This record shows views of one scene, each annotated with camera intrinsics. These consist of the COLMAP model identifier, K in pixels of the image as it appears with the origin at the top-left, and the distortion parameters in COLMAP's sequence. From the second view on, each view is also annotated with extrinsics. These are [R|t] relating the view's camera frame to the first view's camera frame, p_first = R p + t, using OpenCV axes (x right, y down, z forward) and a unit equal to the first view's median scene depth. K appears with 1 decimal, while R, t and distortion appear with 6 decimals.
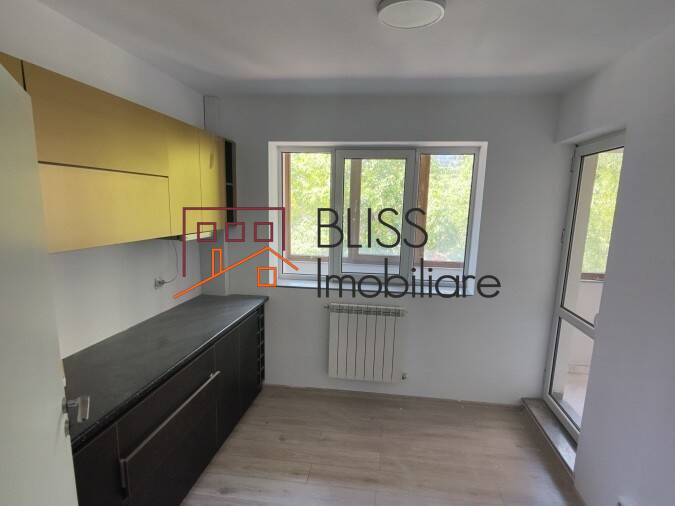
lens RADIAL K [[342.7, 0, 338.5], [0, 342.7, 268.4], [0, 0, 1]] dist [-0.000414, 0.000006]
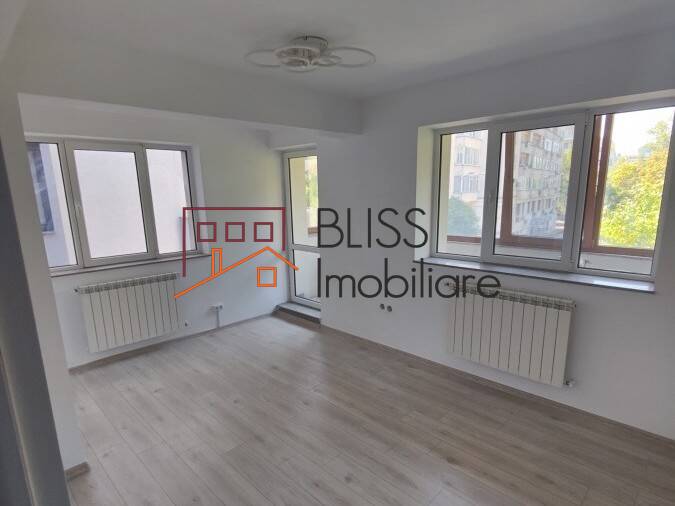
lens RADIAL K [[345.7, 0, 337.5], [0, 345.7, 253.0], [0, 0, 1]] dist [0.002398, 0.000465]
pose [[0.841589, 0.040770, -0.538577, 0.174490], [-0.040007, 0.999113, 0.013117, 0.012505], [0.538634, 0.010508, 0.842474, -0.035230]]
